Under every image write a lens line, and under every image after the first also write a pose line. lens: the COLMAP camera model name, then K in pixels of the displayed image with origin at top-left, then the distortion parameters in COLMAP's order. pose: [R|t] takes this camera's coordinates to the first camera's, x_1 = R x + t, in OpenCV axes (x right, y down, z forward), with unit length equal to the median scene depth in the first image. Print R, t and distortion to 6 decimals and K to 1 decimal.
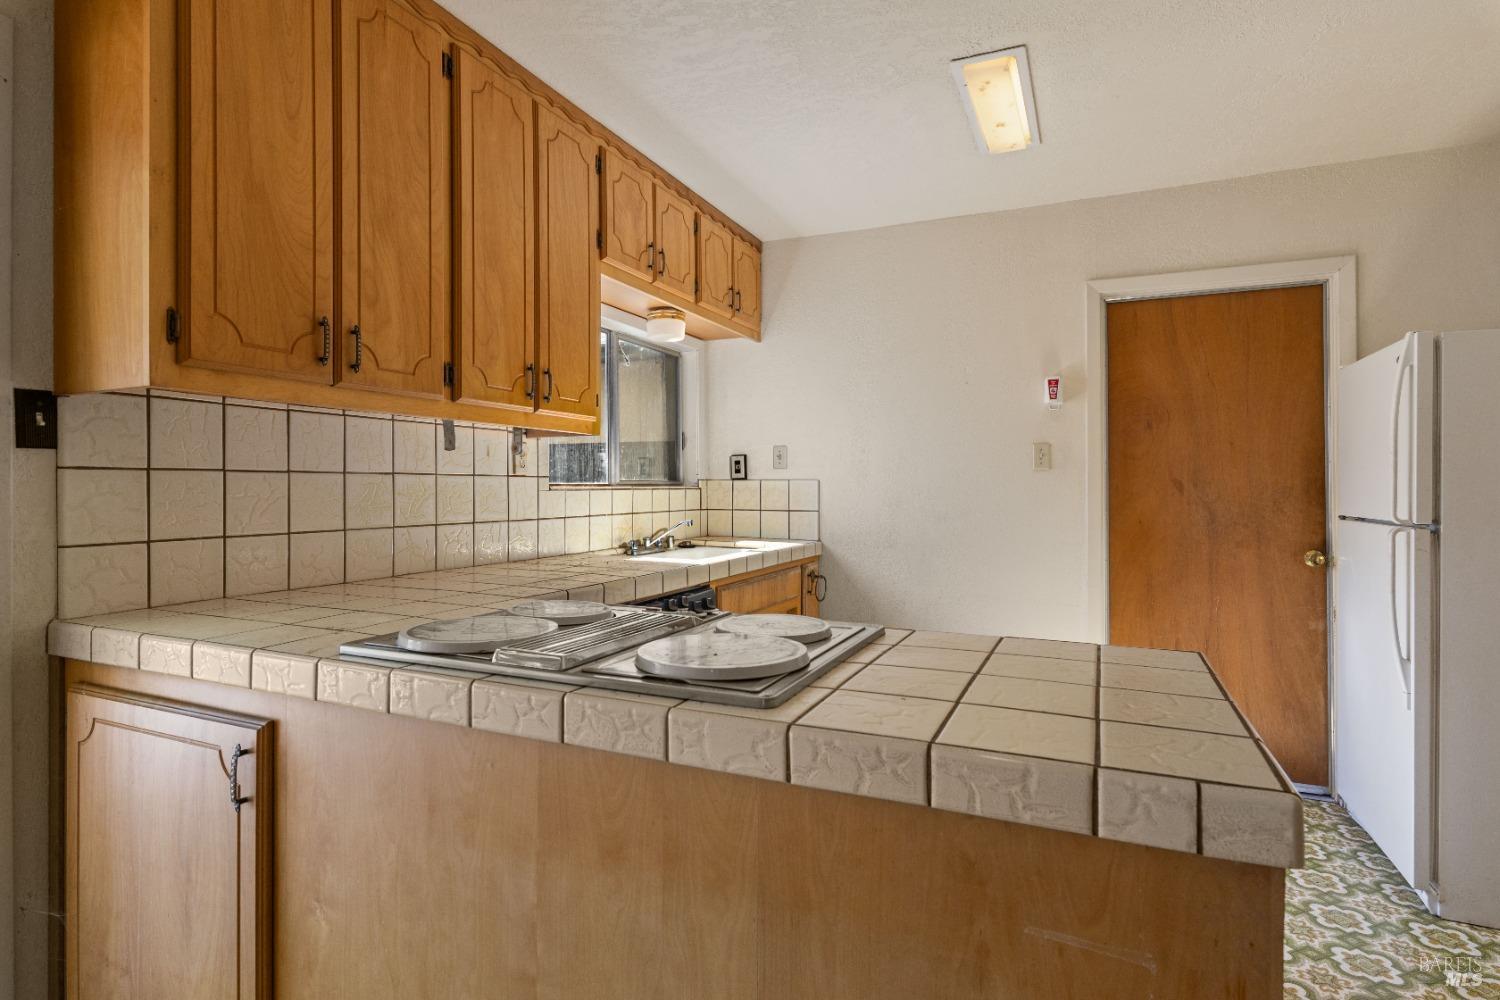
lens RADIAL K [[764.9, 0, 749.8], [0, 764.9, 491.7], [0, 0, 1]] dist [0.003147, -0.001133]
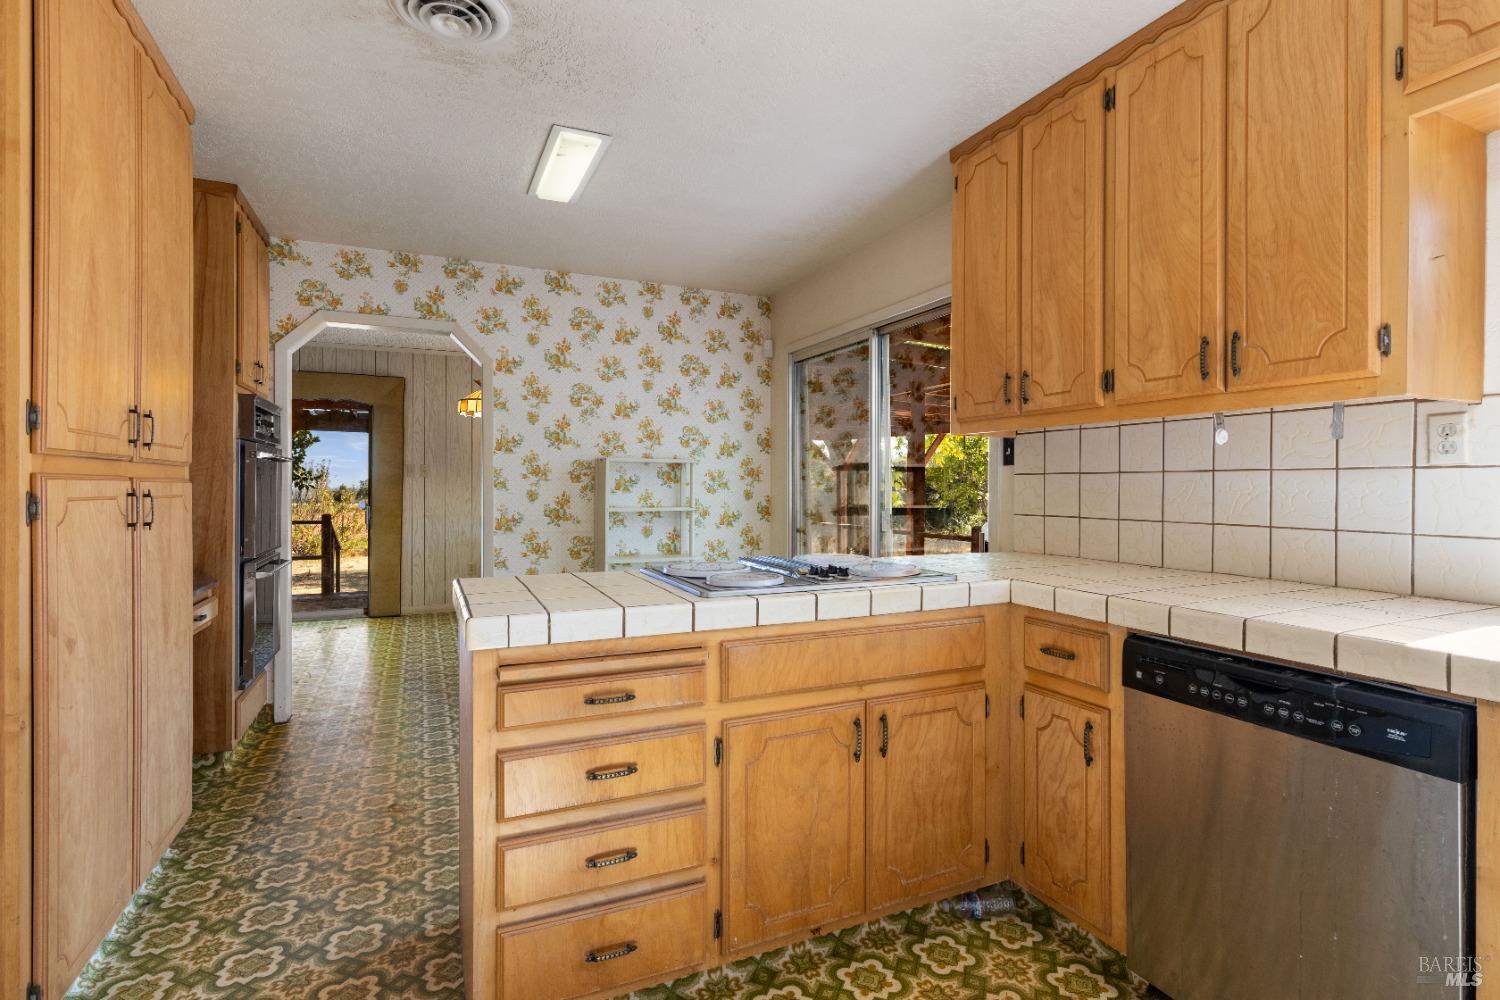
lens RADIAL K [[723.3, 0, 743.5], [0, 723.3, 487.5], [0, 0, 1]] dist [0.000355, 0.000313]
pose [[-0.672360, 0.001127, -0.740223, 0.722839], [-0.006724, 0.999948, 0.007630, -0.005035], [0.740194, 0.010108, -0.672318, 1.305008]]
